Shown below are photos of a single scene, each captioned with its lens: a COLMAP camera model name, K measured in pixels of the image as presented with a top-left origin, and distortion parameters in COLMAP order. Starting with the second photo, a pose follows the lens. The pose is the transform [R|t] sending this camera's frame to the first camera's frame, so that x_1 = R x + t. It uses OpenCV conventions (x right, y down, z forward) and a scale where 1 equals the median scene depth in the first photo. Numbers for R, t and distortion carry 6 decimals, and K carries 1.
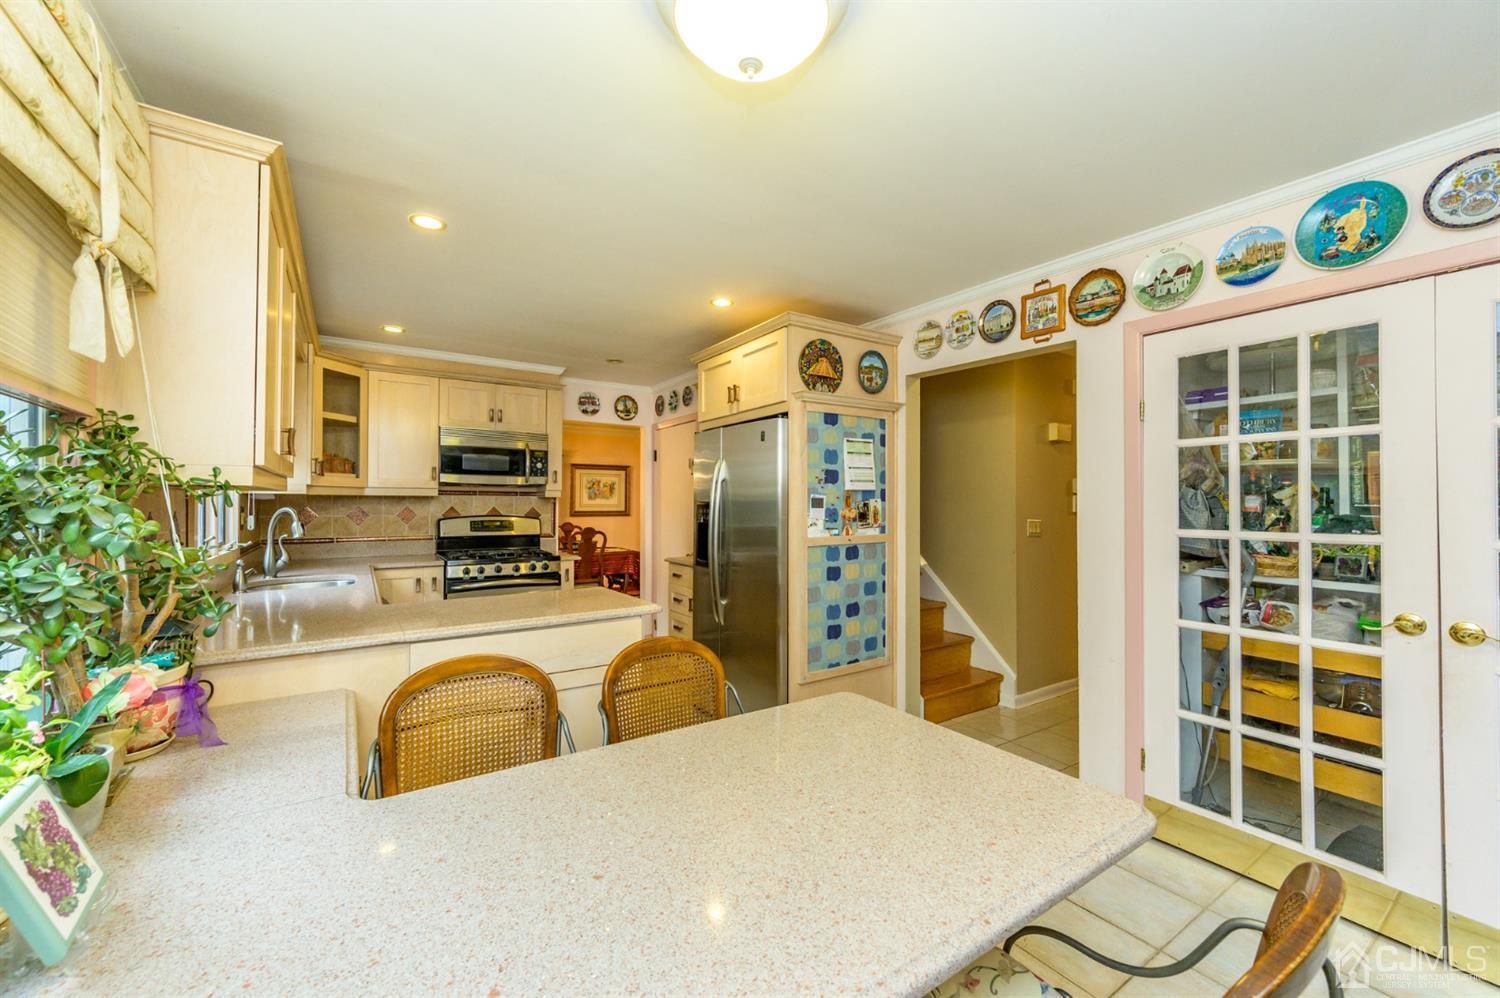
lens RADIAL K [[596.0, 0, 748.0], [0, 596.0, 495.7], [0, 0, 1]] dist [0.000217, 0.000672]
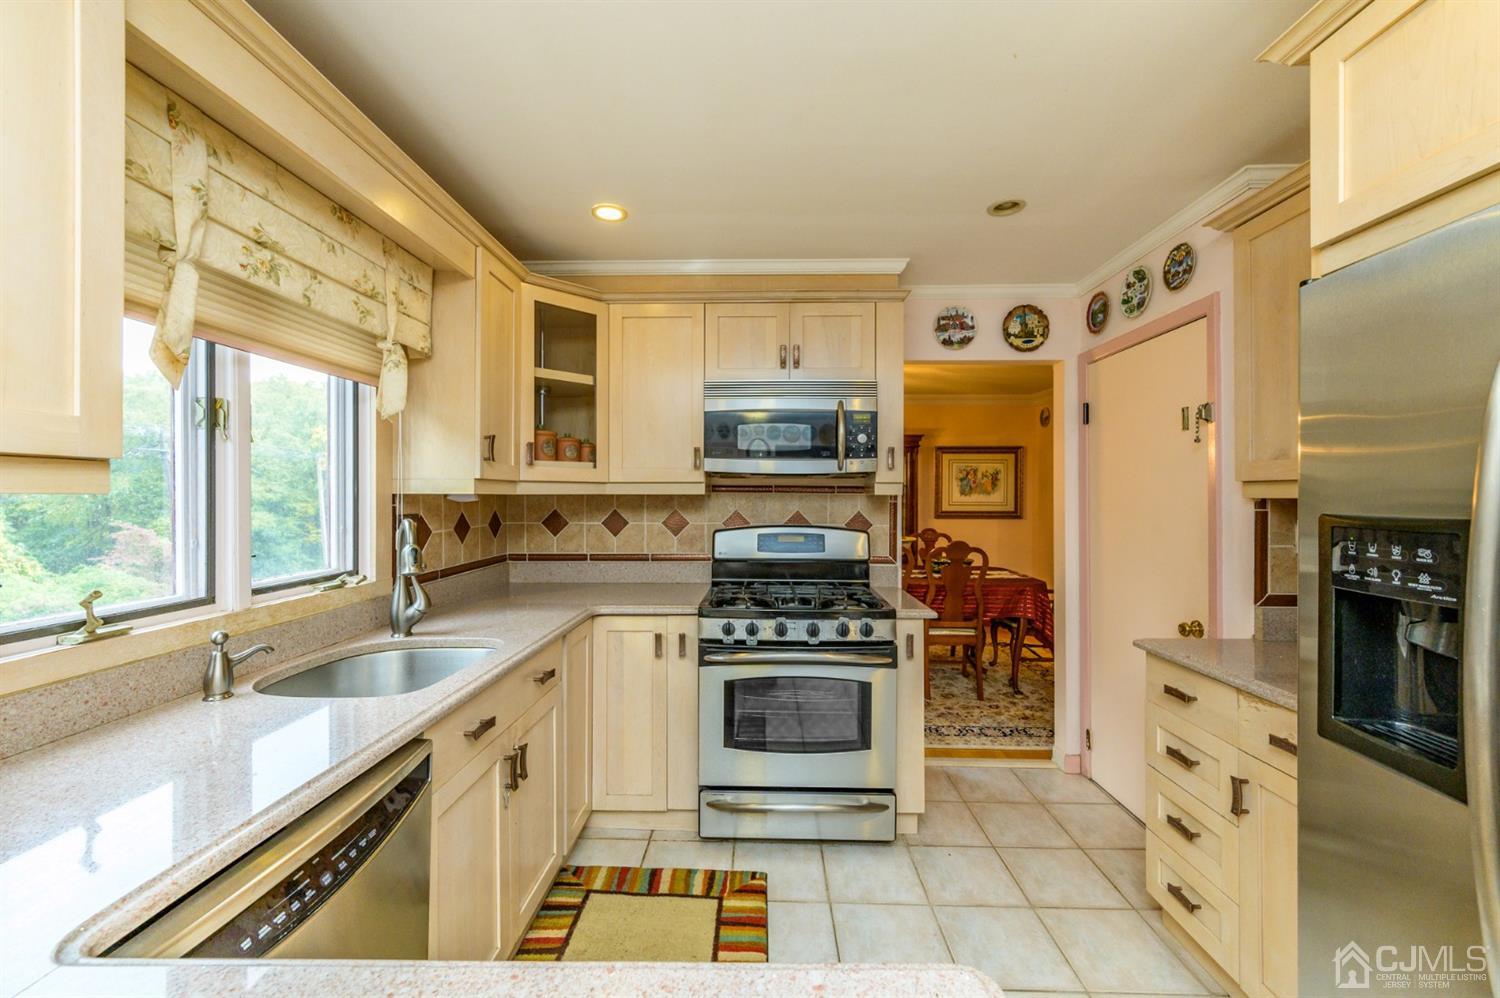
lens RADIAL K [[596.0, 0, 748.0], [0, 596.0, 495.7], [0, 0, 1]] dist [0.000217, 0.000672]
pose [[0.818261, -0.001439, -0.574844, -0.117171], [0.008365, 0.999921, 0.009403, -0.003492], [0.574785, -0.012503, 0.818209, 0.481382]]
